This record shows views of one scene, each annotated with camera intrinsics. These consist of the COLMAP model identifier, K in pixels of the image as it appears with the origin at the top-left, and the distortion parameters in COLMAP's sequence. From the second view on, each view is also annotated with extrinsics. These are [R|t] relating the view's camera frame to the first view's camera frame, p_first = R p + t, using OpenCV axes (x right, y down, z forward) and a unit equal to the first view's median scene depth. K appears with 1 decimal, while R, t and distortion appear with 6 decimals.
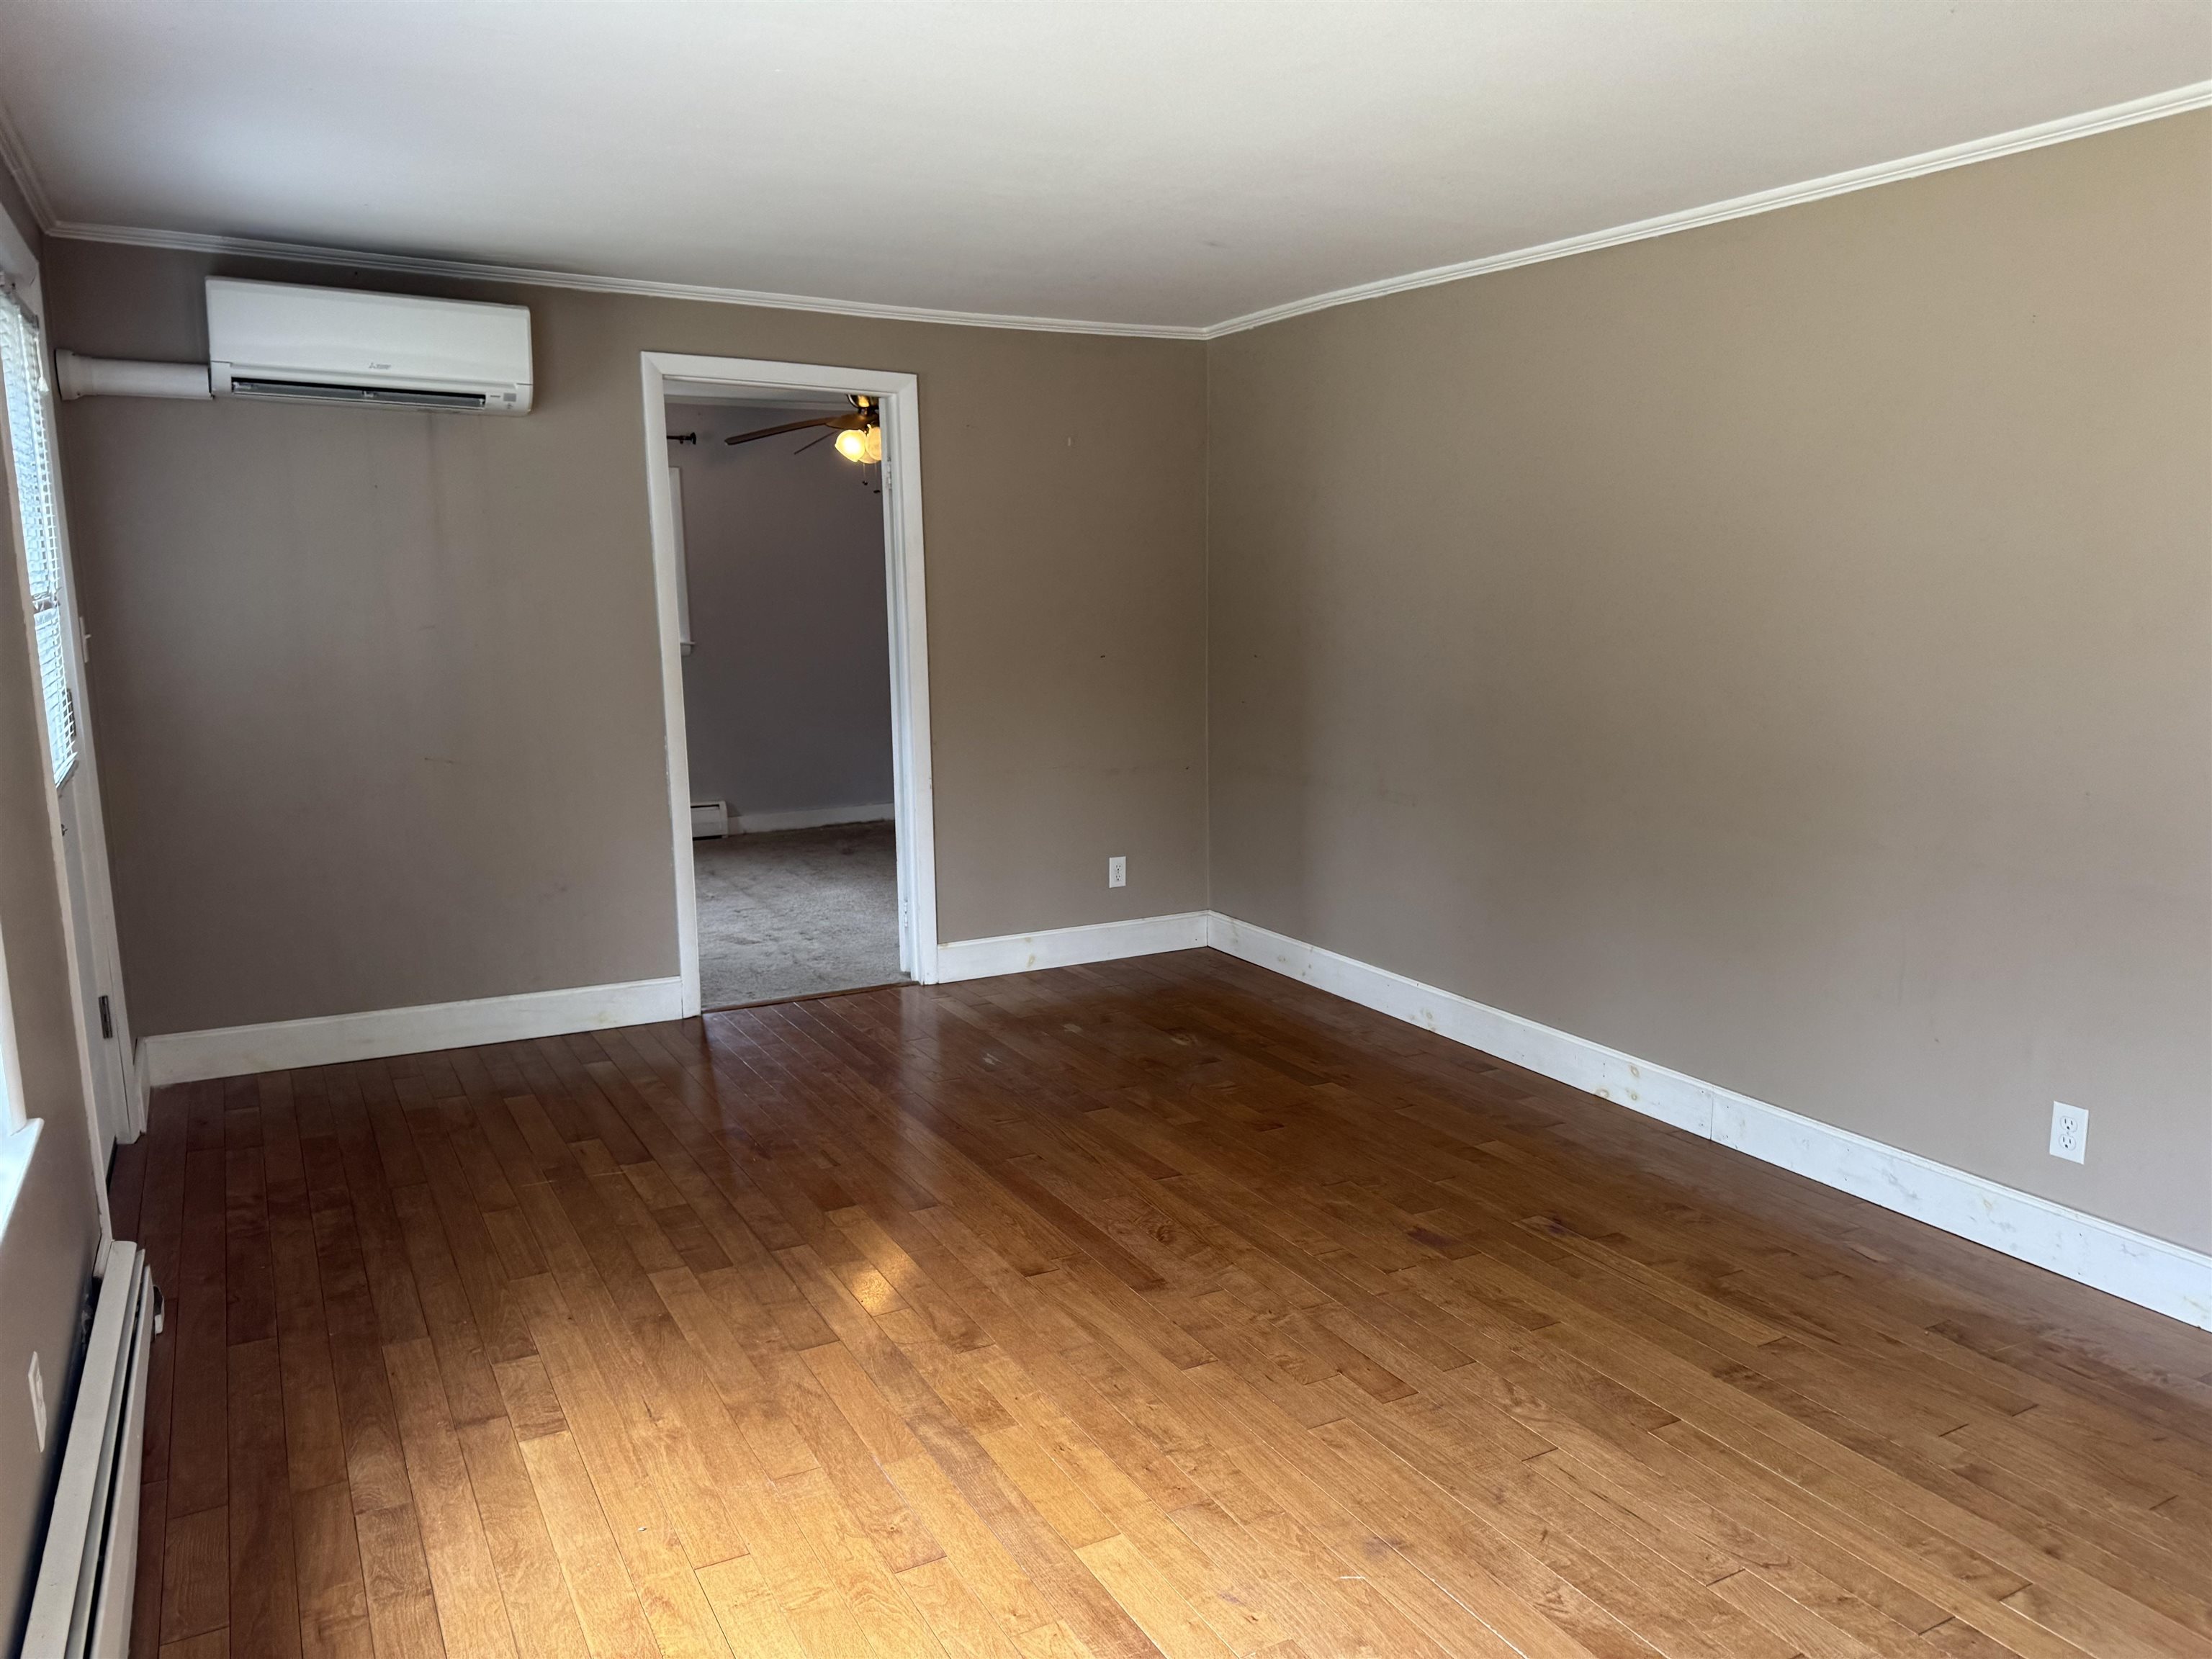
lens RADIAL K [[1576.1, 0, 1090.2], [0, 1576.1, 821.4], [0, 0, 1]] dist [0.086941, -0.079574]
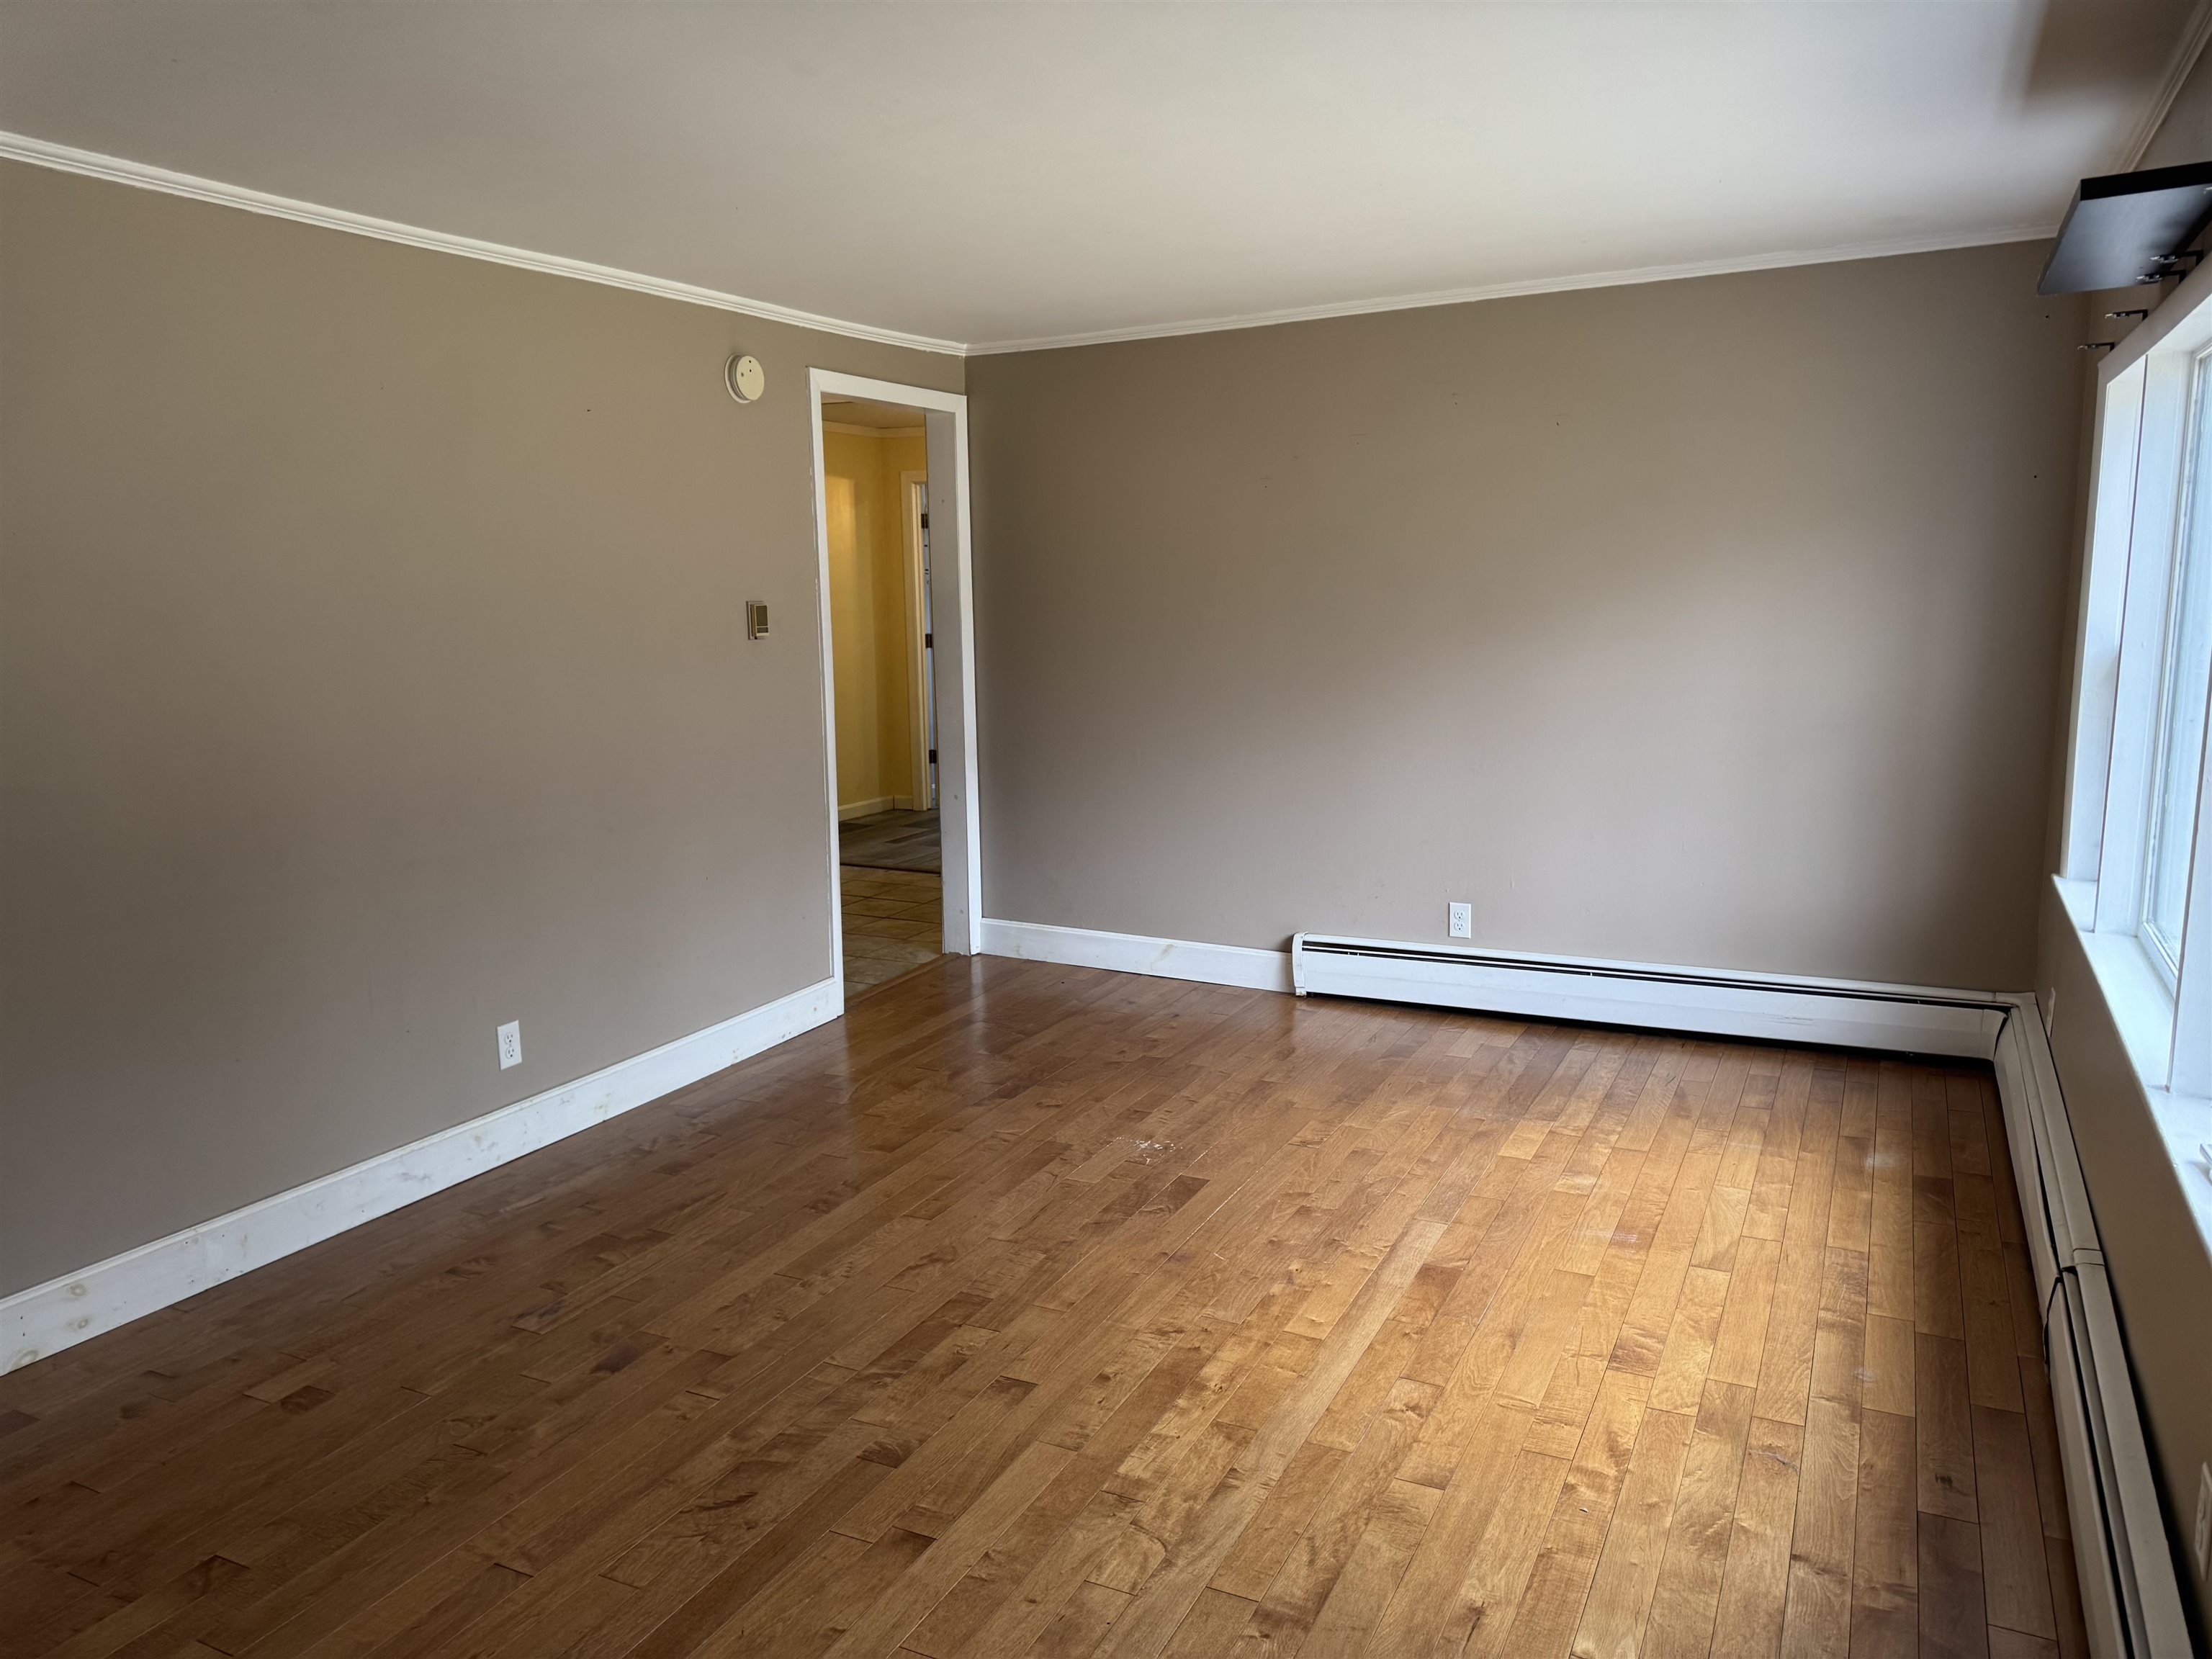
lens RADIAL K [[1576.1, 0, 1090.8], [0, 1576.1, 833.9], [0, 0, 1]] dist [0.086941, -0.079574]
pose [[-0.568932, -0.118674, 0.813777, -0.662720], [0.147336, 0.958815, 0.242831, -0.206280], [-0.809079, 0.258052, -0.528016, 1.261142]]
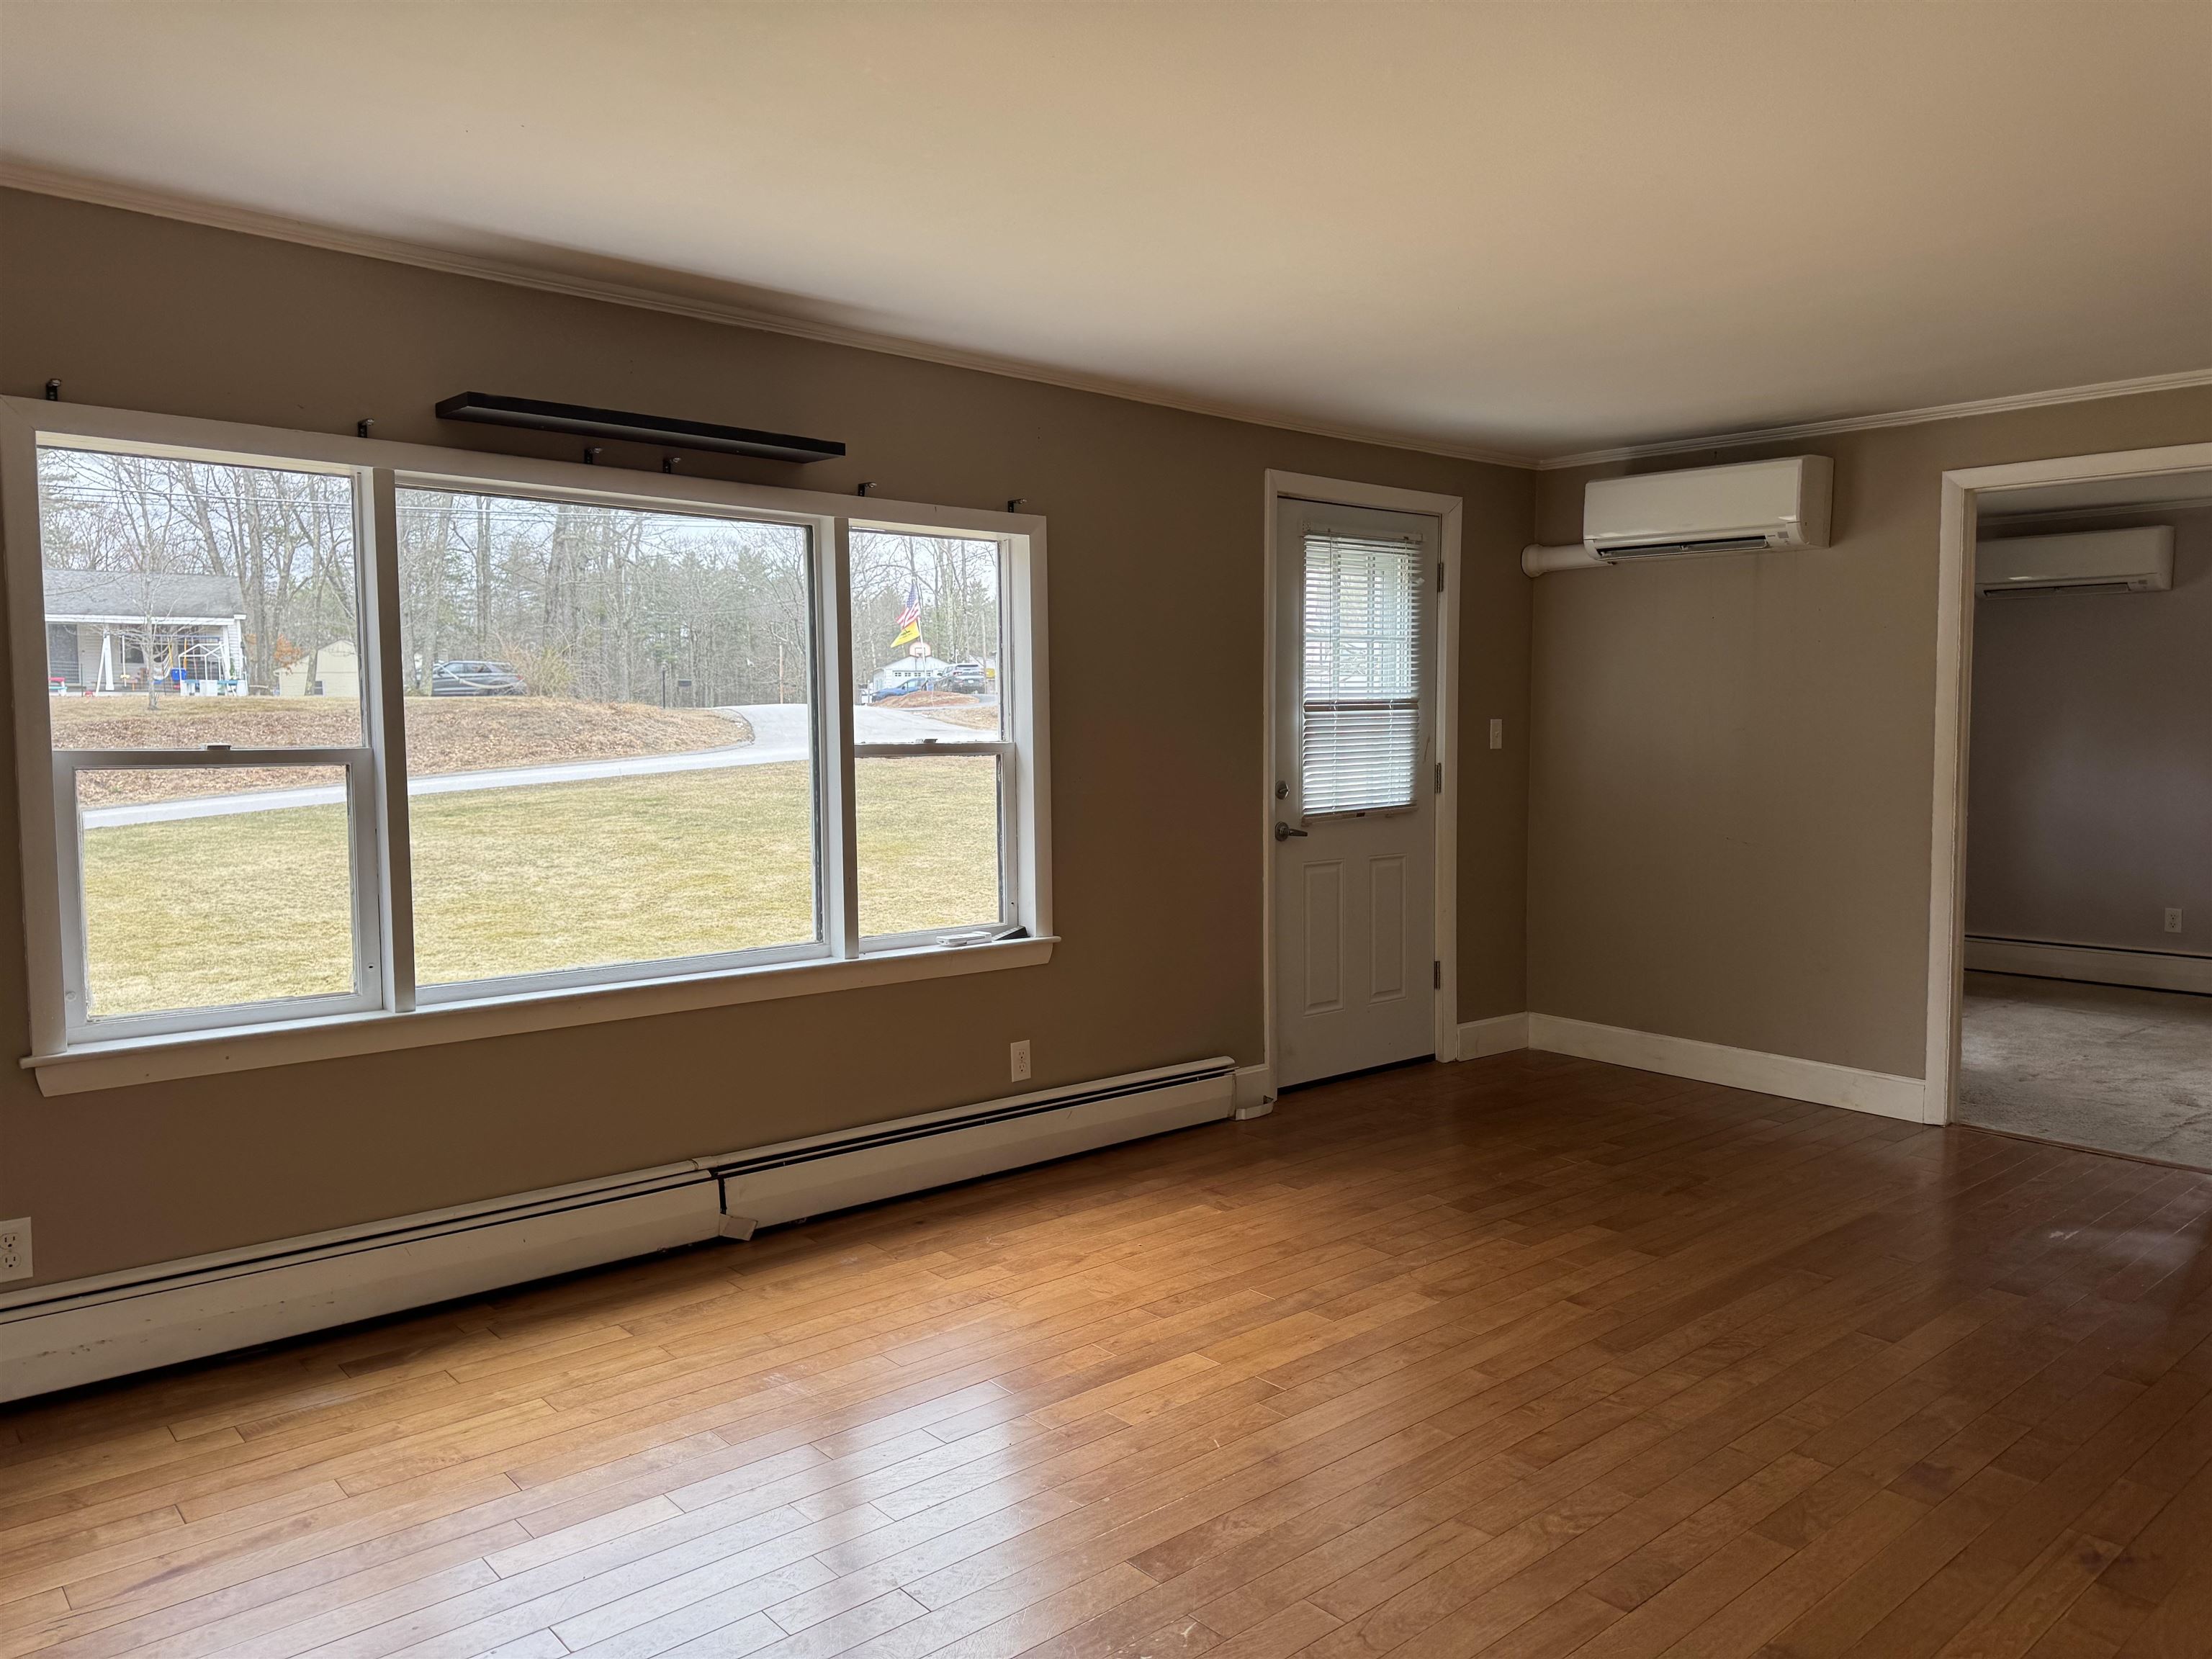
lens RADIAL K [[1576.1, 0, 1101.3], [0, 1576.1, 832.2], [0, 0, 1]] dist [0.086941, -0.079574]
pose [[0.216077, 0.072116, -0.973709, 0.946796], [-0.151075, 0.987728, 0.039629, -0.029292], [0.964618, 0.138541, 0.224320, 0.395426]]
